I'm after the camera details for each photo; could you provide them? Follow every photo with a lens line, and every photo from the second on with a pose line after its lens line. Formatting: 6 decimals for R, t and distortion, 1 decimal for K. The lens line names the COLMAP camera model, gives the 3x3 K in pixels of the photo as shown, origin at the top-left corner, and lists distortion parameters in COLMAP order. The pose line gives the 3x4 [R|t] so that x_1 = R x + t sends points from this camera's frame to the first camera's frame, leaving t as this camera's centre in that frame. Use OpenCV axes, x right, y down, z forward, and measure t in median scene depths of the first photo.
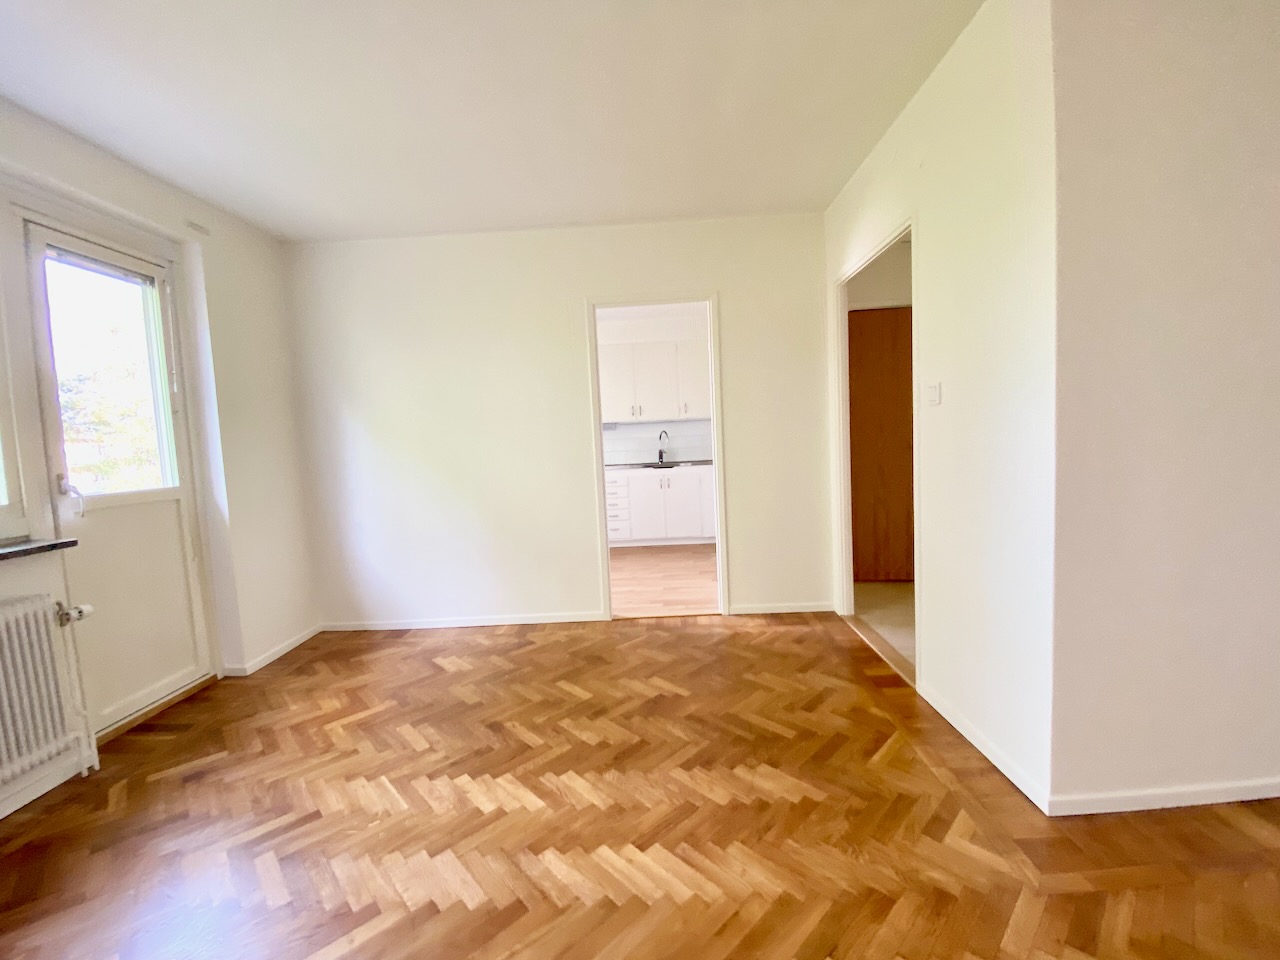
lens RADIAL K [[526.4, 0, 642.5], [0, 526.4, 473.6], [0, 0, 1]] dist [0.000347, -0.000705]
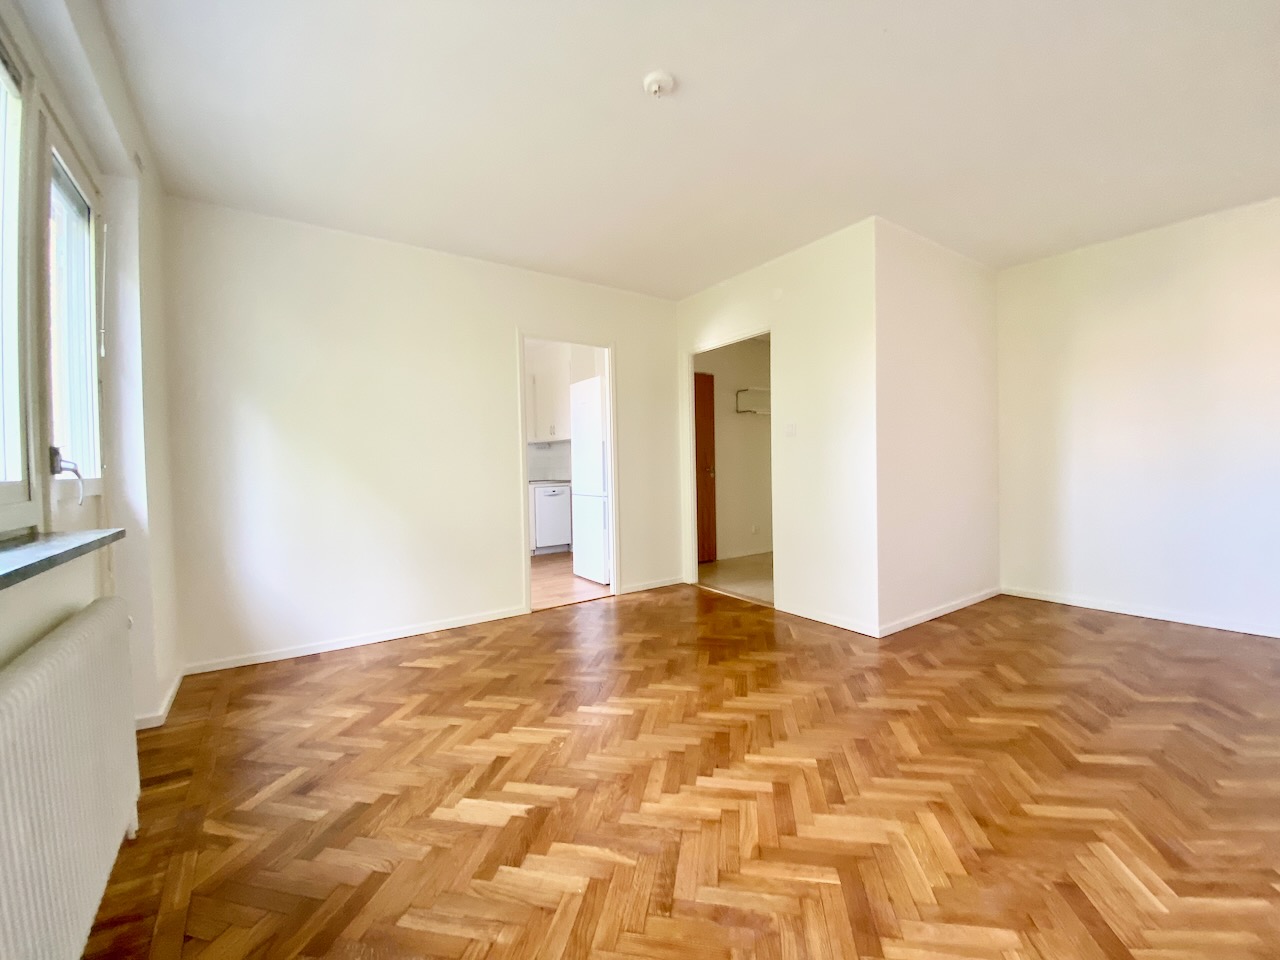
lens RADIAL K [[520.7, 0, 644.7], [0, 520.7, 475.8], [0, 0, 1]] dist [0.021877, -0.020488]
pose [[0.802240, 0.023415, 0.596543, -0.751512], [0.019871, 0.997630, -0.065880, 0.092401], [-0.596672, 0.064706, 0.799873, -0.078883]]
